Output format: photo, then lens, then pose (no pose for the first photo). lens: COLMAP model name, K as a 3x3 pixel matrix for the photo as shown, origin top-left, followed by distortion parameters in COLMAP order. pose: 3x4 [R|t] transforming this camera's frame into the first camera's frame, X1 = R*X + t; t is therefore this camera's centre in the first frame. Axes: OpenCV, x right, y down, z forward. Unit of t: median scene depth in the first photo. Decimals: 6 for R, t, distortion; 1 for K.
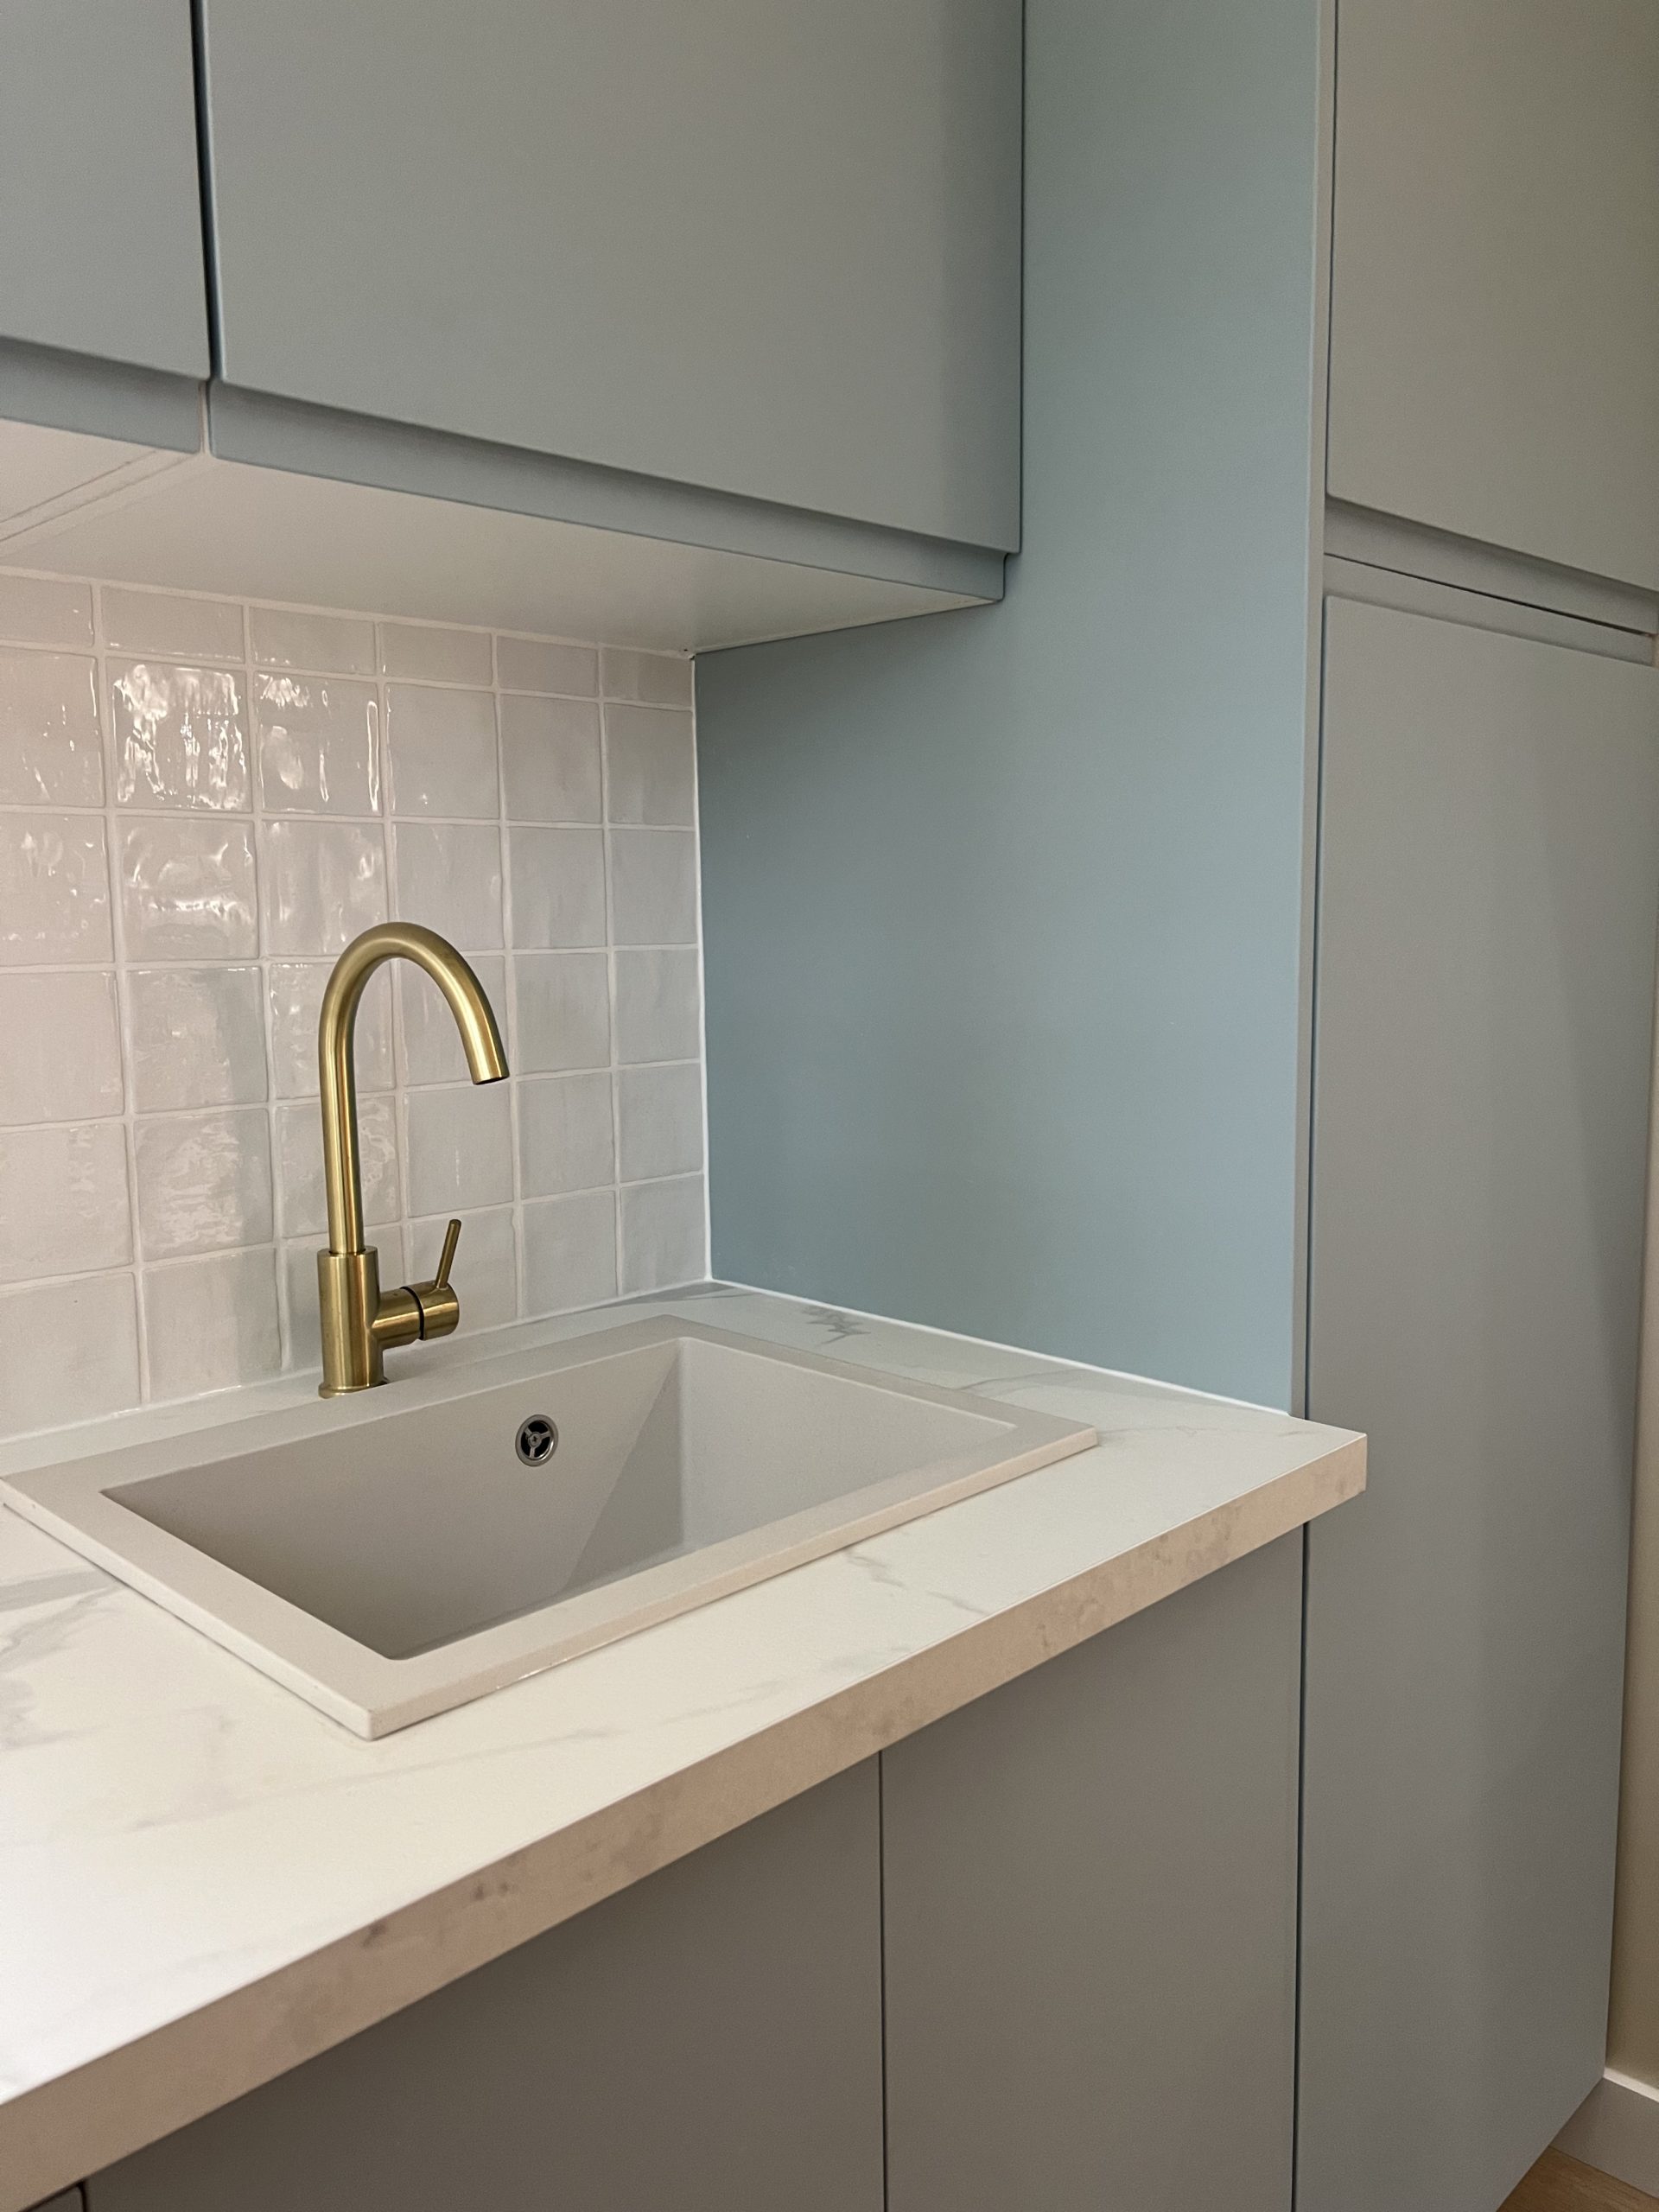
lens RADIAL K [[1662.3, 0, 823.0], [0, 1662.3, 1118.8], [0, 0, 1]] dist [0.047627, -0.022925]
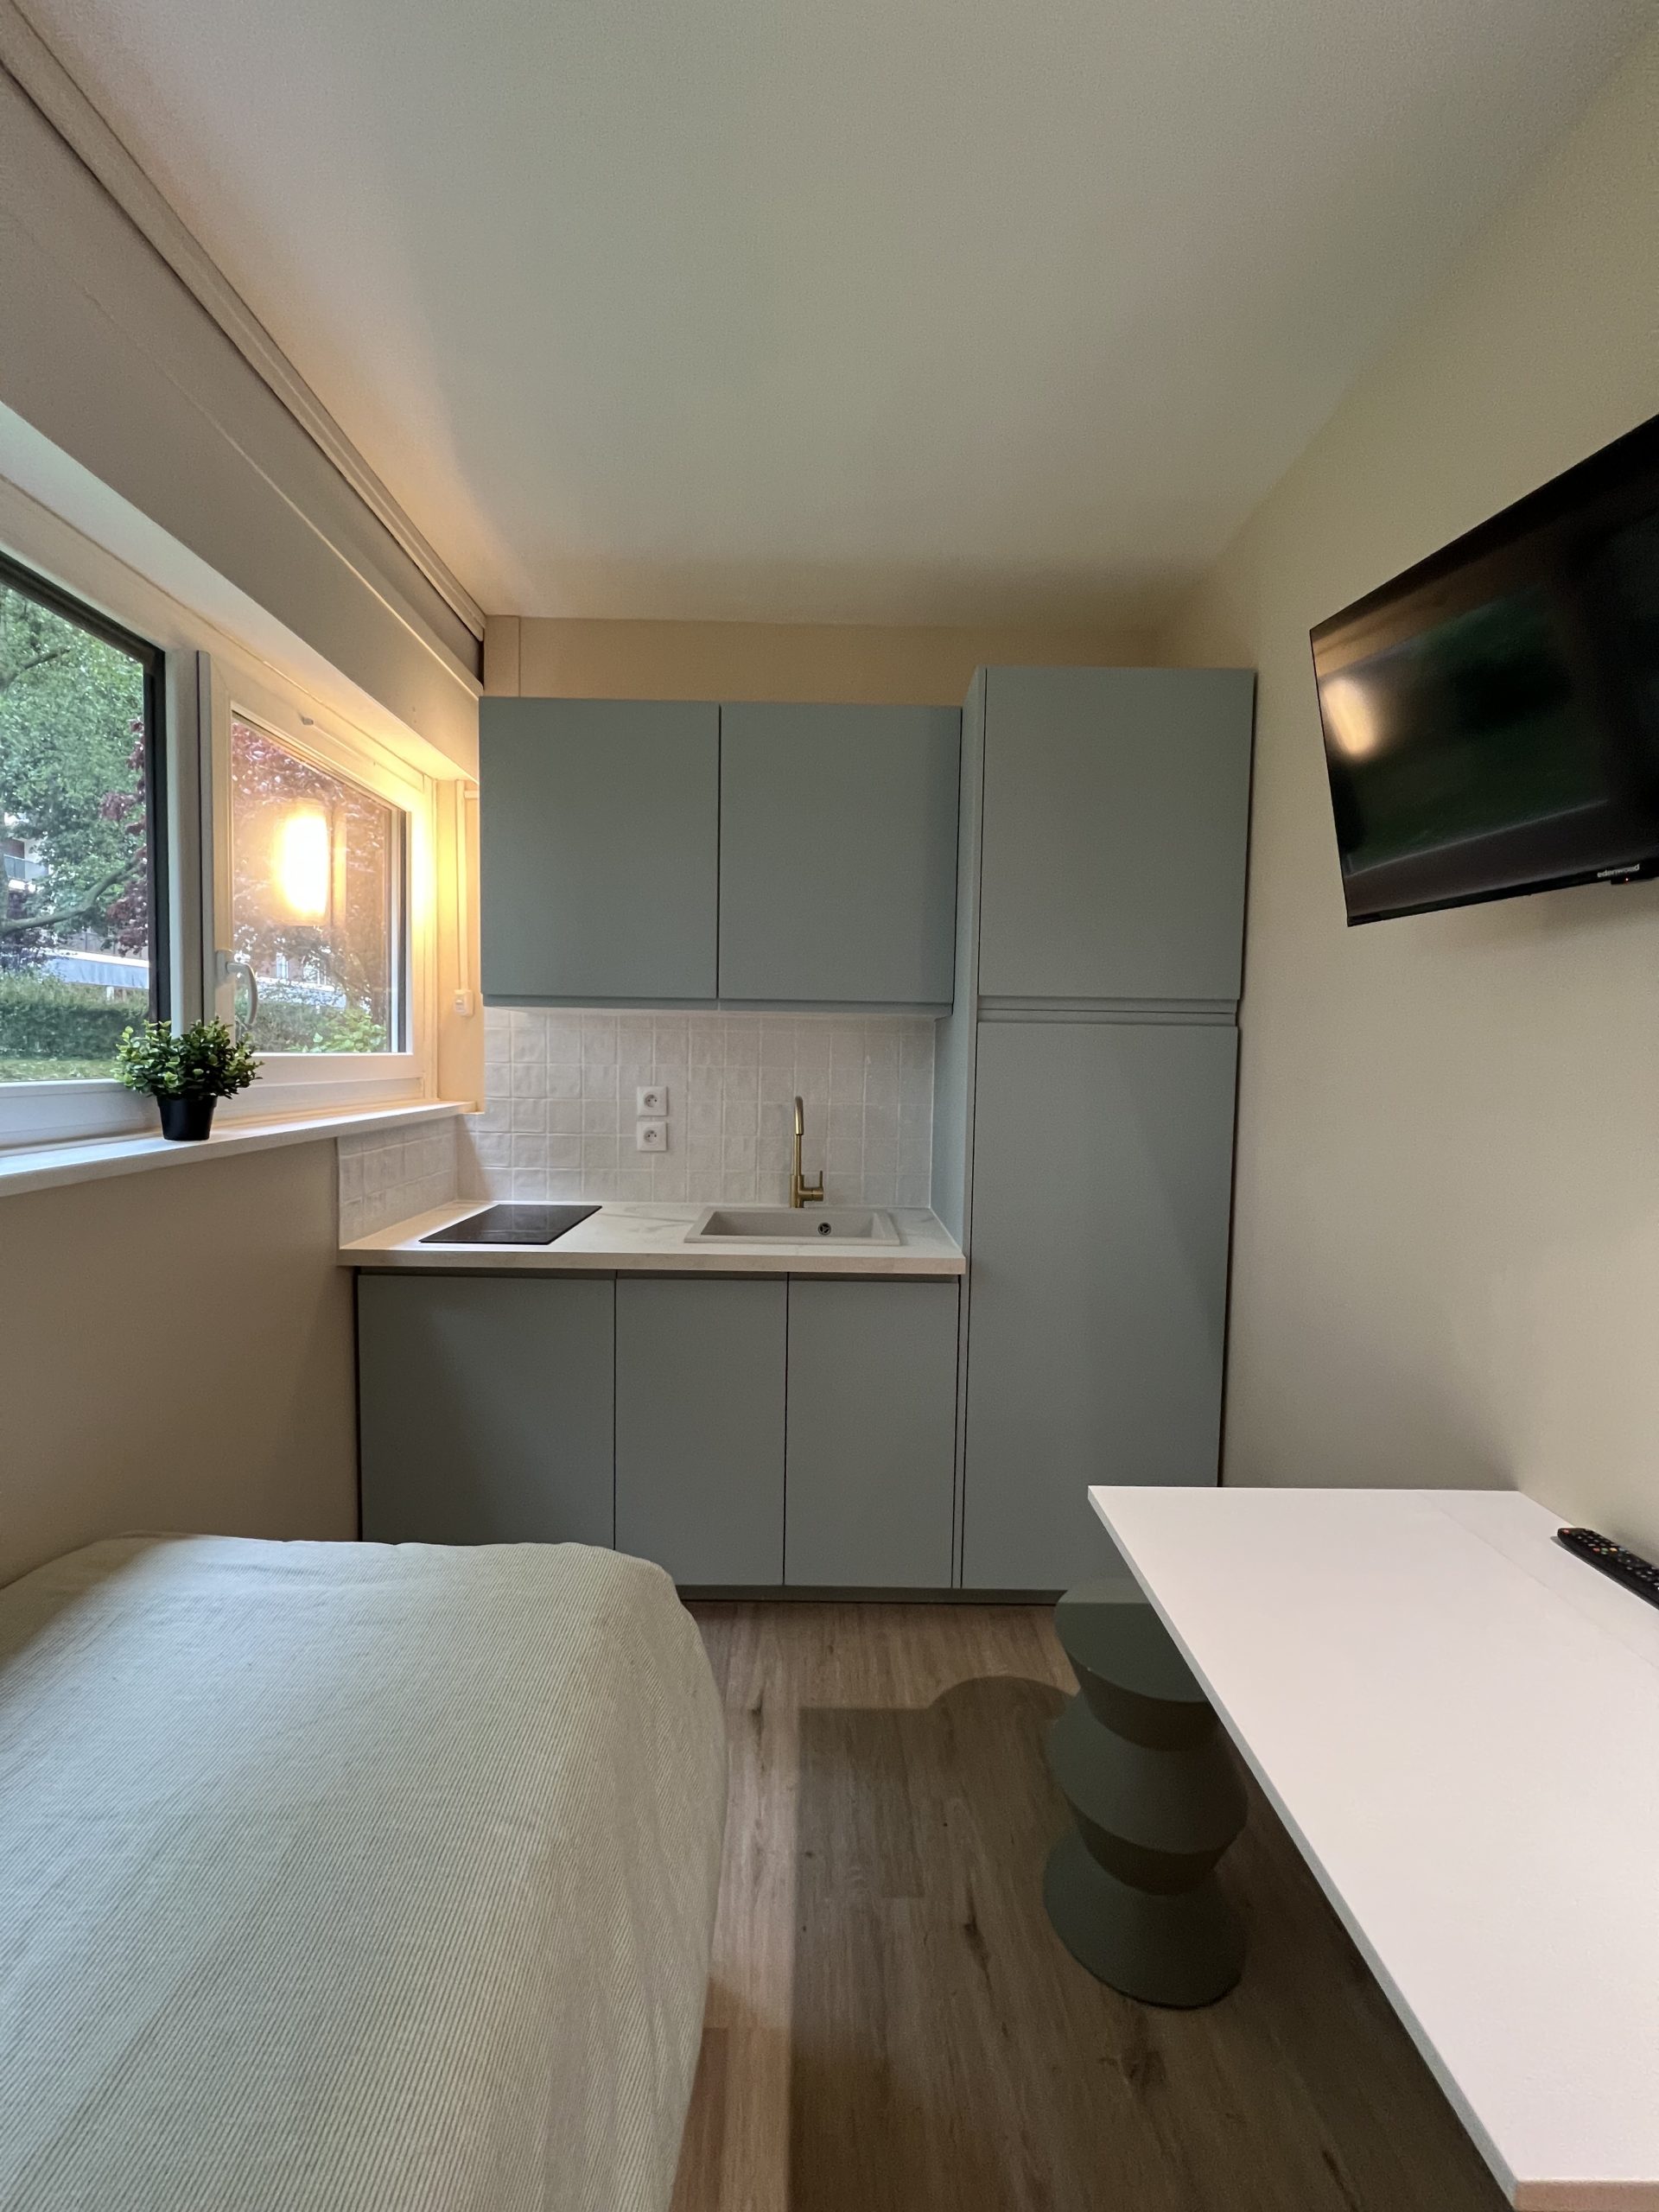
lens RADIAL K [[874.2, 0, 829.7], [0, 874.2, 1108.3], [0, 0, 1]] dist [-0.003635, 0.000935]
pose [[0.716160, 0.072499, -0.694161, 1.216517], [-0.119577, 0.992630, -0.019695, -0.047714], [0.687617, 0.097110, 0.719550, -0.481357]]
